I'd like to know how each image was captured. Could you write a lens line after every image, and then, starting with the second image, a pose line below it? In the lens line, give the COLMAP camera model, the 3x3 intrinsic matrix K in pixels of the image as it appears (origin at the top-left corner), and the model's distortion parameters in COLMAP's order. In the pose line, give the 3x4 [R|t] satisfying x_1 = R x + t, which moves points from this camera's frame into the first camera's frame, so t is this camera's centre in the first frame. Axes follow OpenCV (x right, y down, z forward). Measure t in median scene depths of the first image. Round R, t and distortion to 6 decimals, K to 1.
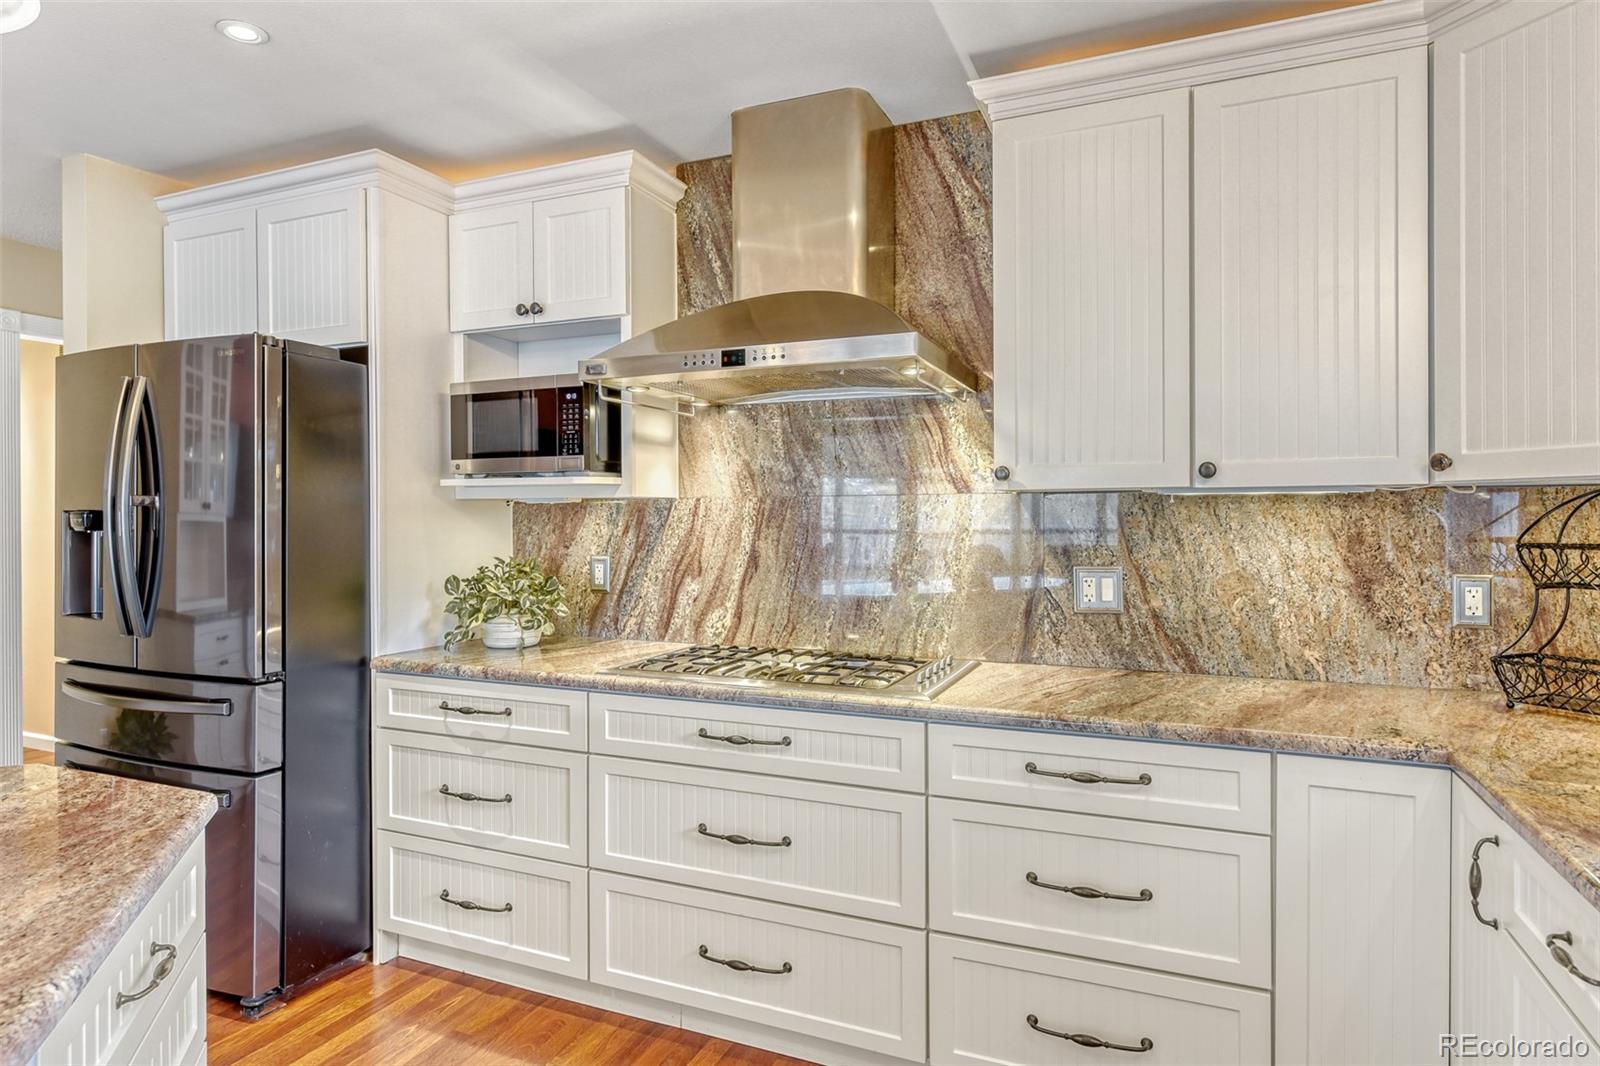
lens RADIAL K [[897.5, 0, 804.2], [0, 897.5, 522.0], [0, 0, 1]] dist [0.001336, -0.000460]
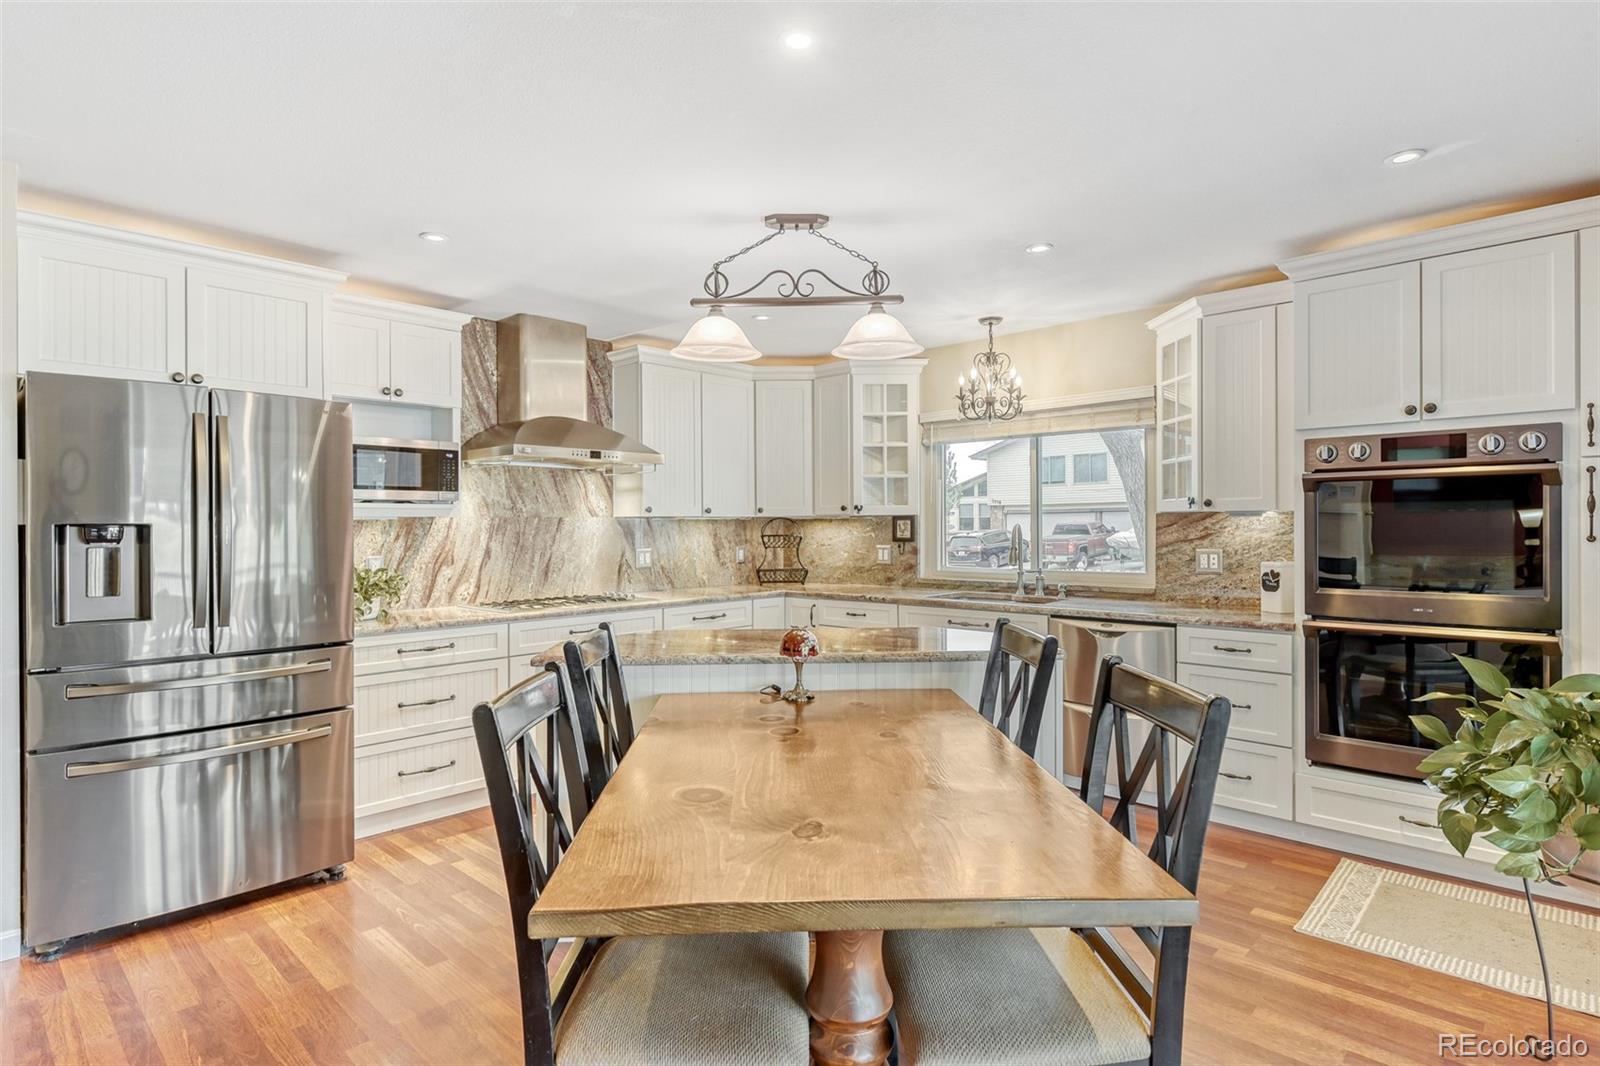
lens RADIAL K [[842.0, 0, 789.2], [0, 842.0, 531.4], [0, 0, 1]] dist [0.006236, 0.000666]
pose [[0.351844, -0.005068, 0.936045, -1.463245], [0.014426, 0.999896, -0.000008, 0.008830], [-0.935948, 0.013506, 0.351880, -0.129254]]
